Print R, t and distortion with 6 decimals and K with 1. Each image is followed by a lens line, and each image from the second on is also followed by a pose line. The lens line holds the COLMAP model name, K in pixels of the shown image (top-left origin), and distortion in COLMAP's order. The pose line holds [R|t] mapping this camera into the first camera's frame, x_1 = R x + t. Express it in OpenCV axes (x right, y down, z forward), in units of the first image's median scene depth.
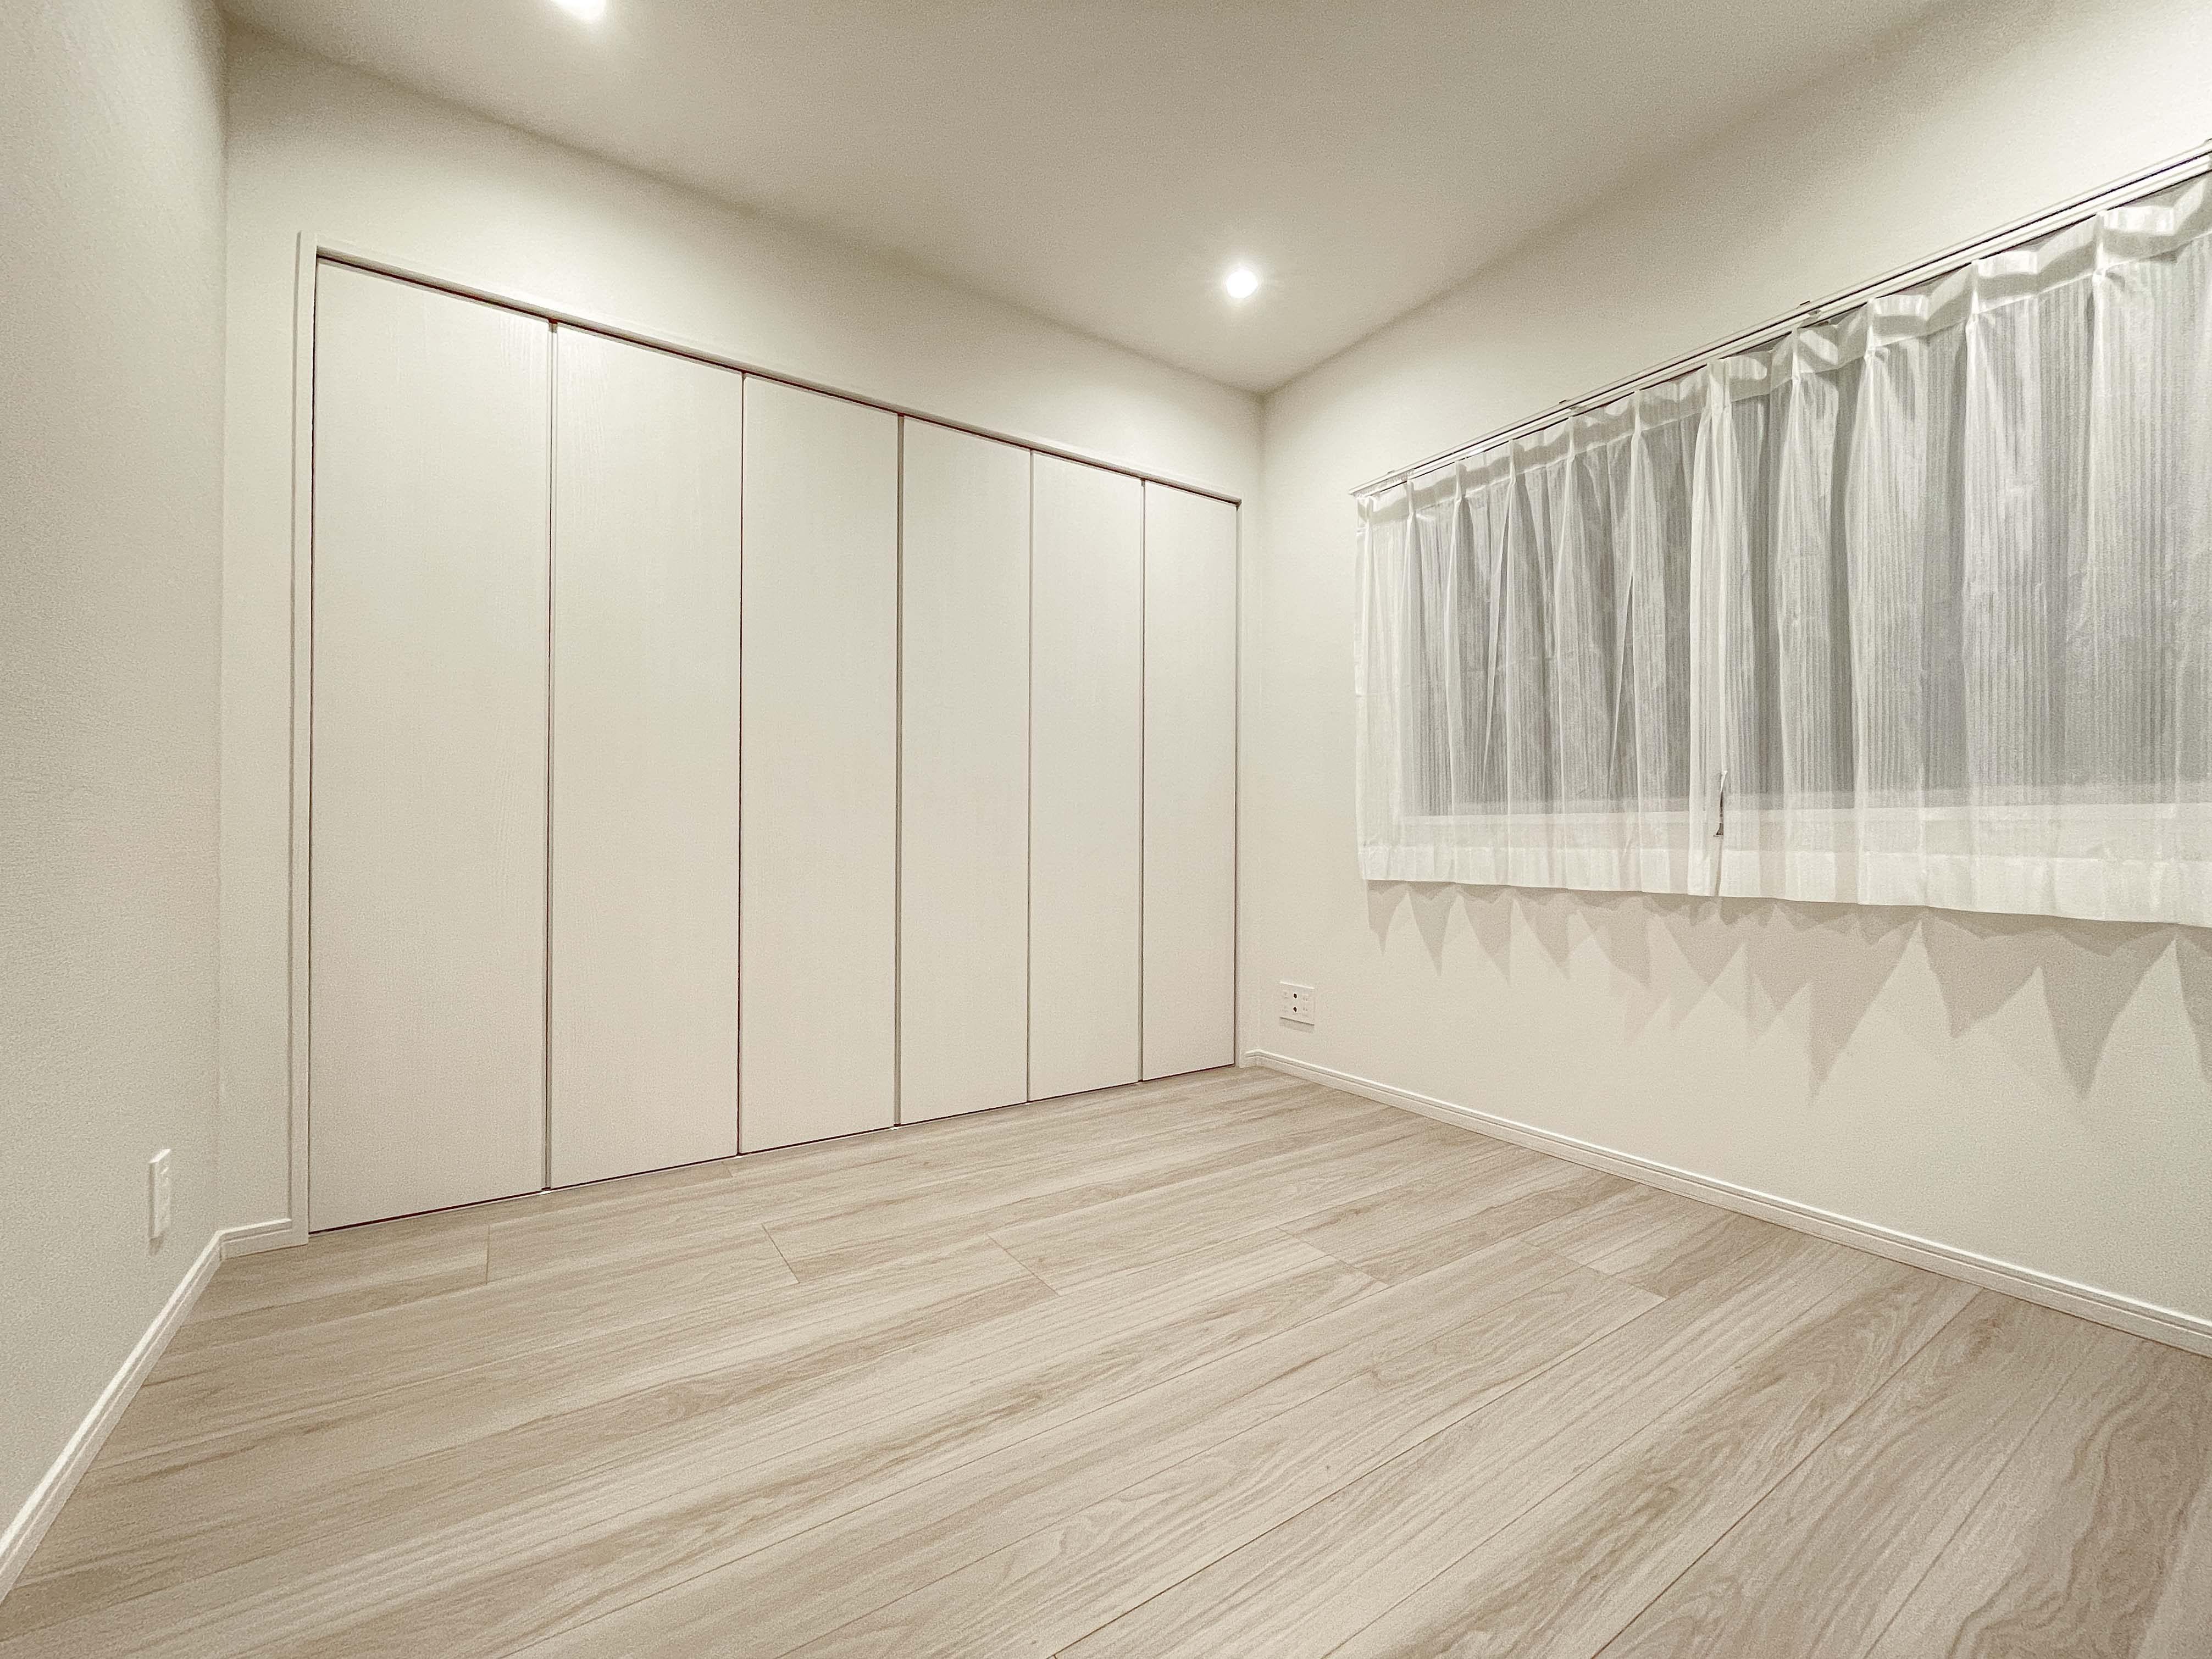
lens RADIAL K [[911.2, 0, 1103.8], [0, 911.2, 835.4], [0, 0, 1]] dist [-0.003766, -0.000191]
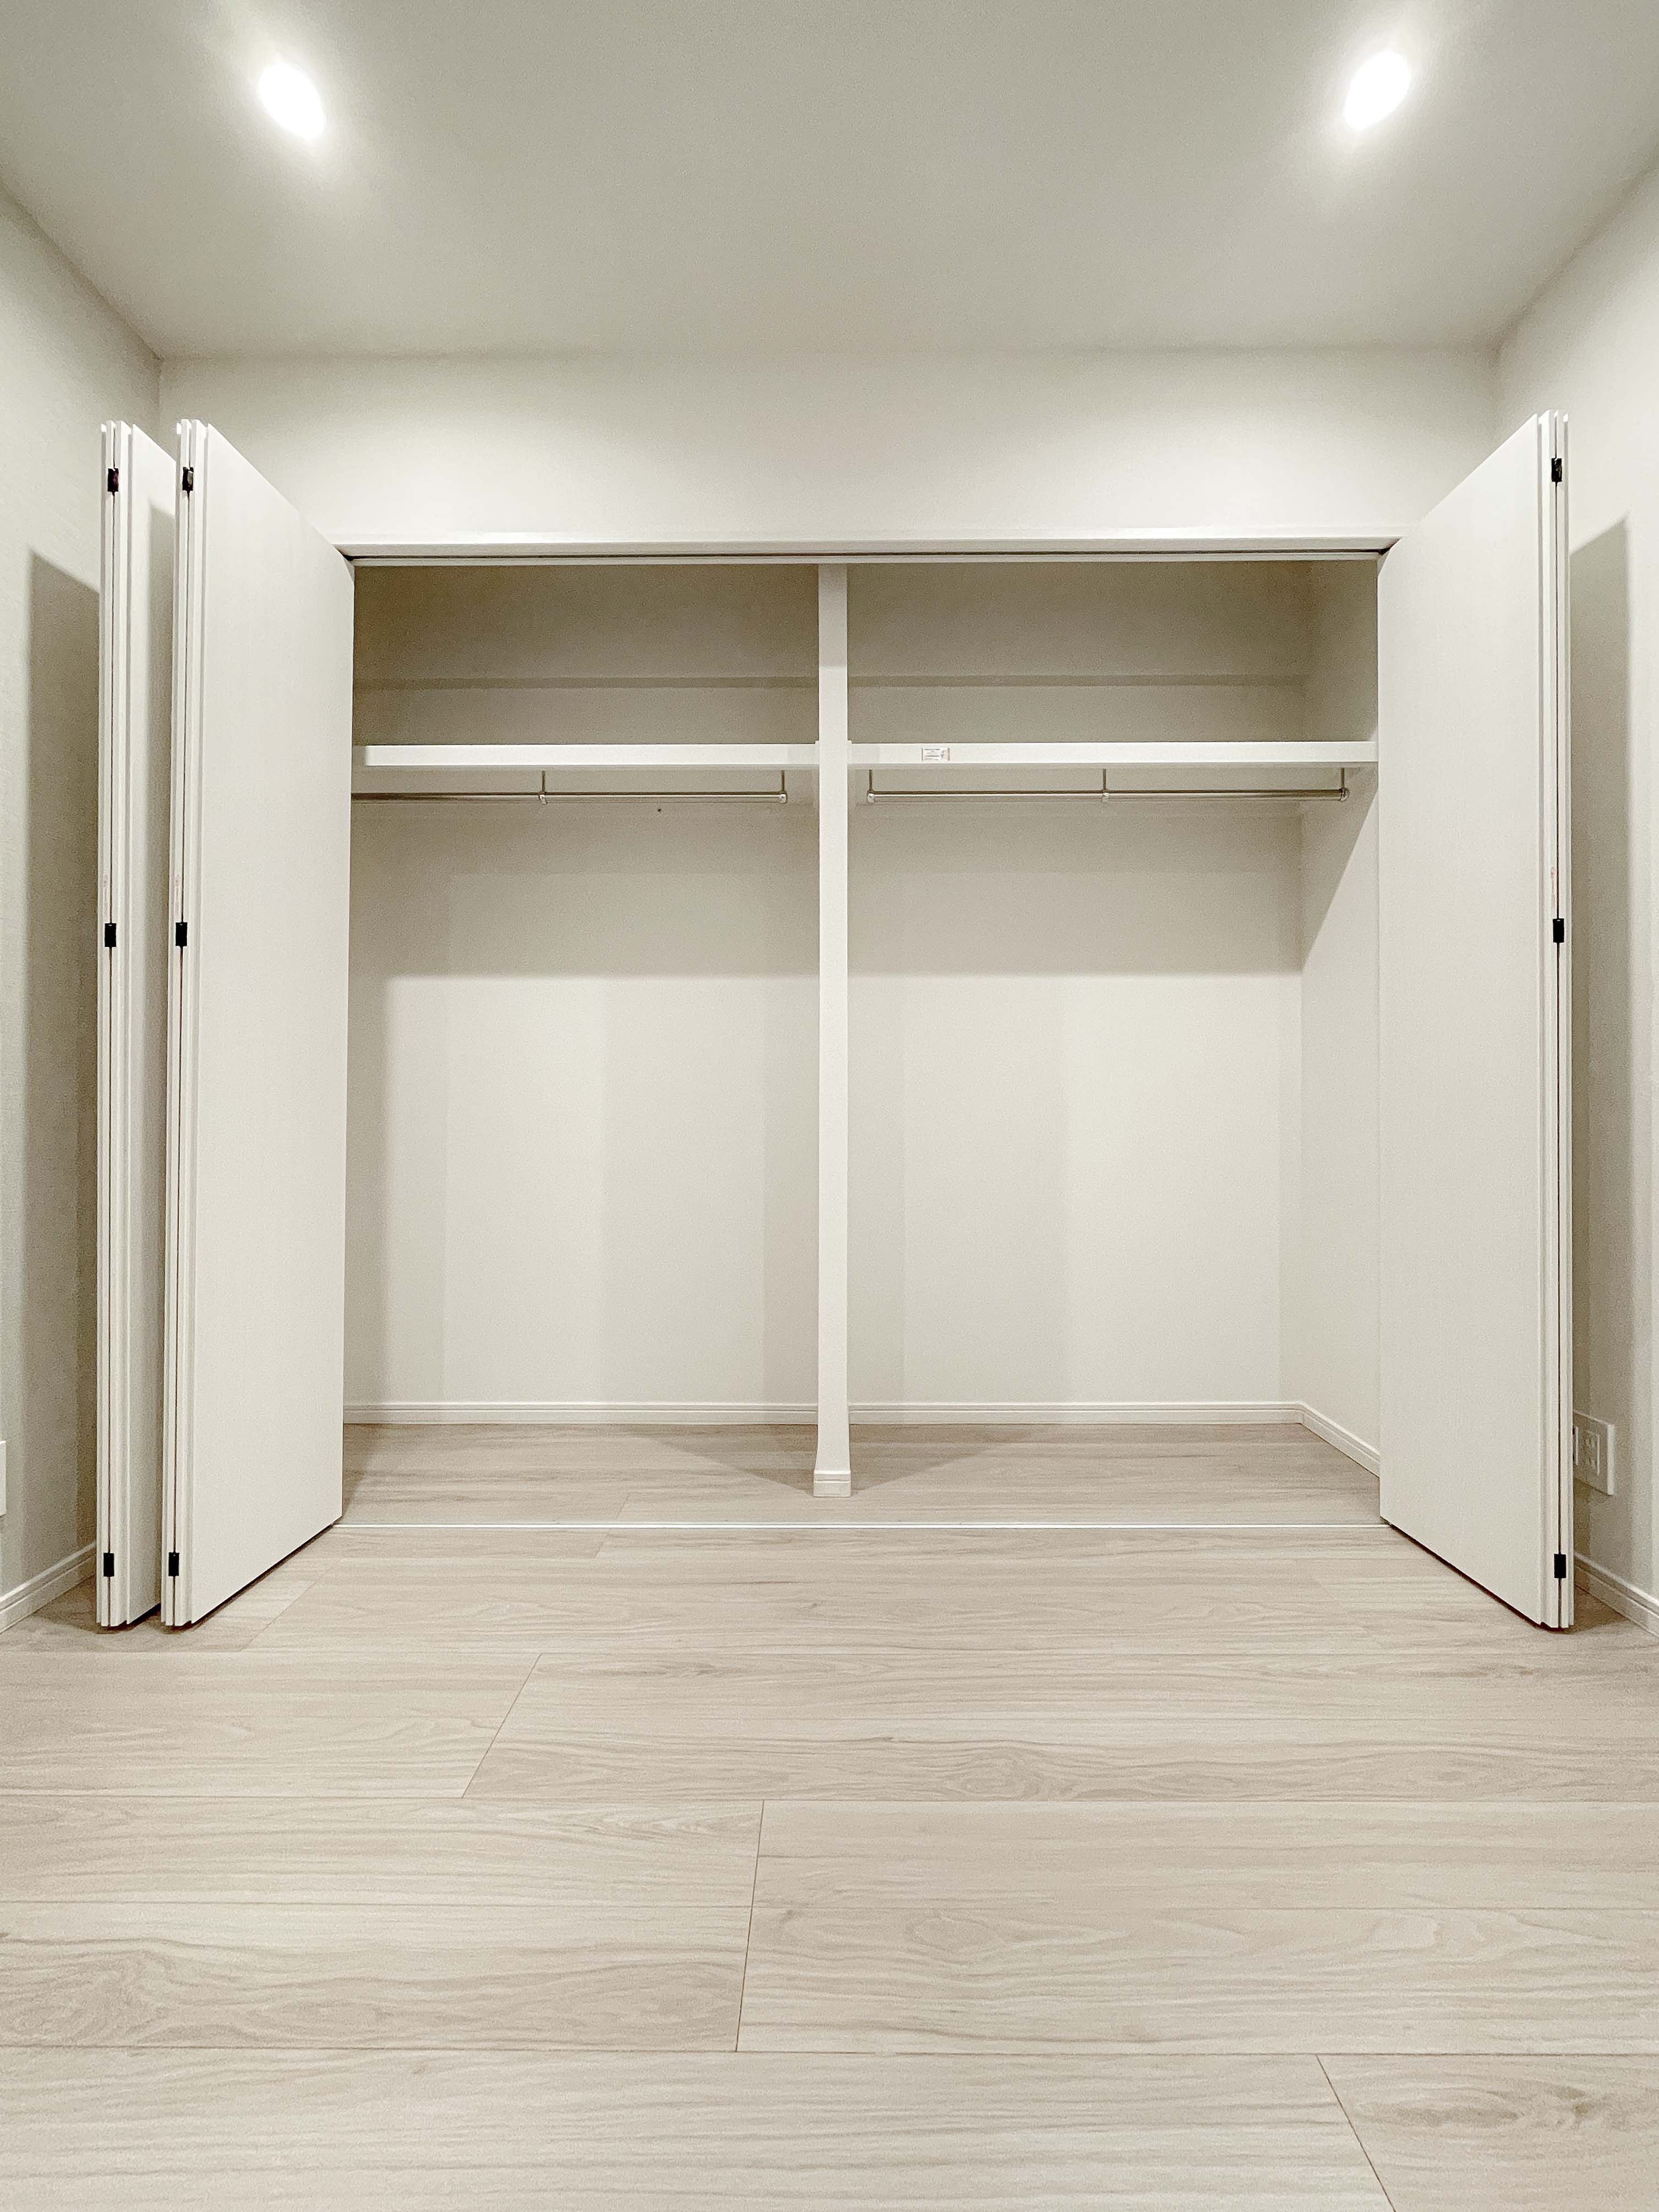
lens RADIAL K [[911.2, 0, 836.8], [0, 911.2, 1104.9], [0, 0, 1]] dist [-0.003766, -0.000191]
pose [[0.830621, -0.009773, -0.556752, 0.226885], [0.005223, 0.999939, -0.009760, -0.010745], [0.556813, 0.005198, 0.830622, 0.487879]]
